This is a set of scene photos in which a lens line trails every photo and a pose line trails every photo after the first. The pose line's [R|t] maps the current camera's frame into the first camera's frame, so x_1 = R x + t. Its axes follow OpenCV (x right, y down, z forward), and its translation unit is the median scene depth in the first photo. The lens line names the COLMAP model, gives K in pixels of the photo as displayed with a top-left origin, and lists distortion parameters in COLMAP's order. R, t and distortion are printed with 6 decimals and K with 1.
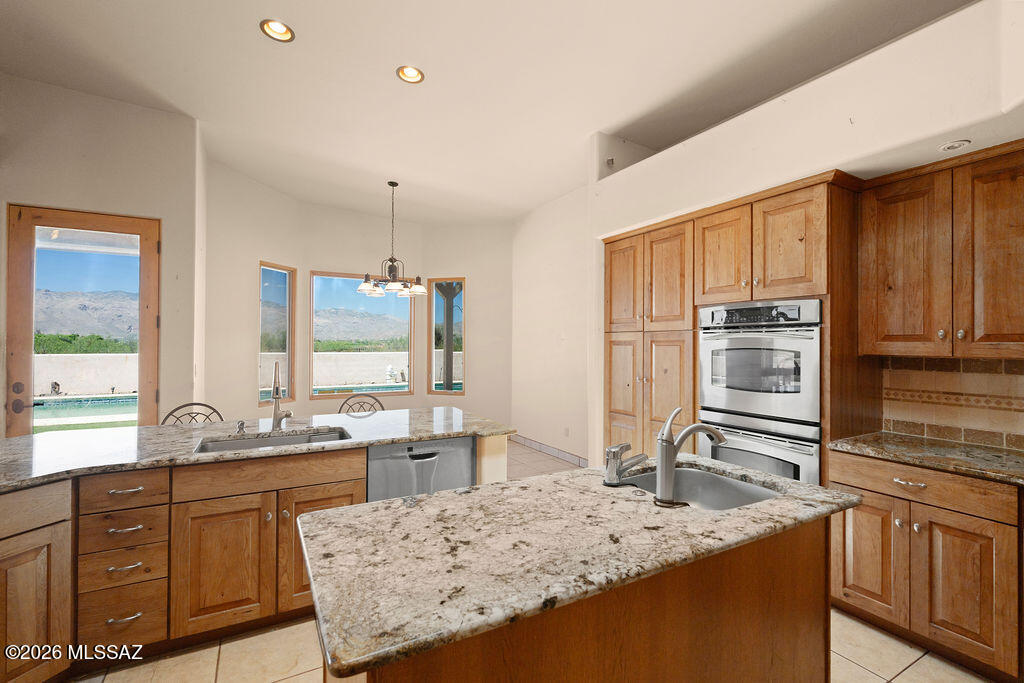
lens RADIAL K [[449.9, 0, 512.1], [0, 449.9, 351.2], [0, 0, 1]] dist [-0.001349, -0.000059]
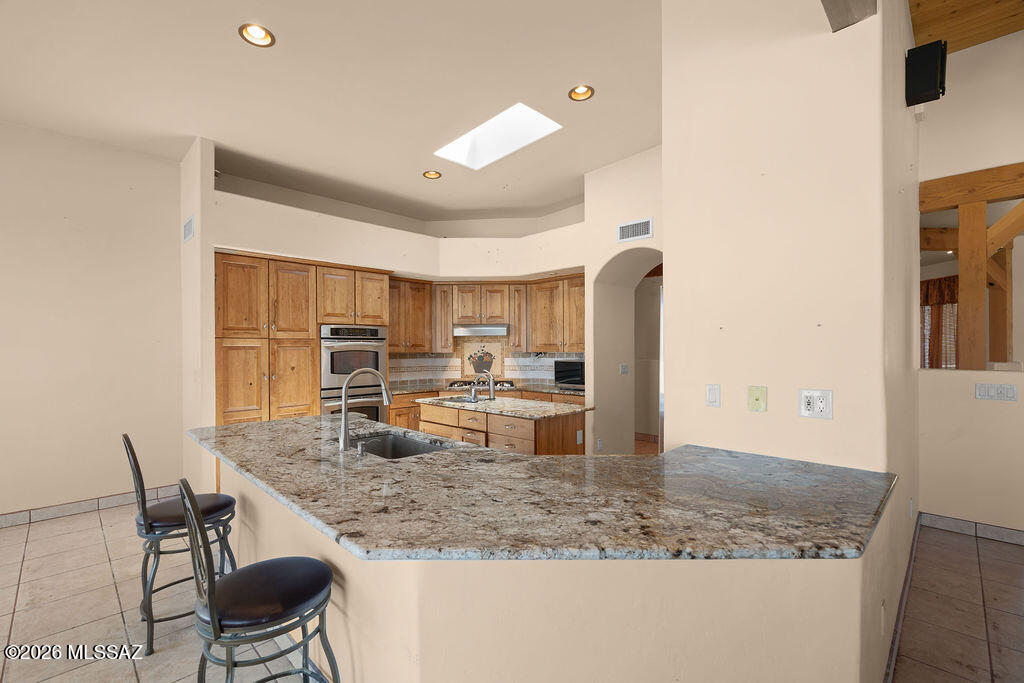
lens RADIAL K [[444.4, 0, 510.9], [0, 444.4, 346.4], [0, 0, 1]] dist [-0.000795, -0.000257]
pose [[-0.270640, -0.008179, 0.962646, -1.200878], [0.007950, 0.999911, 0.010731, -0.034165], [-0.962648, 0.010557, -0.270551, 0.781832]]
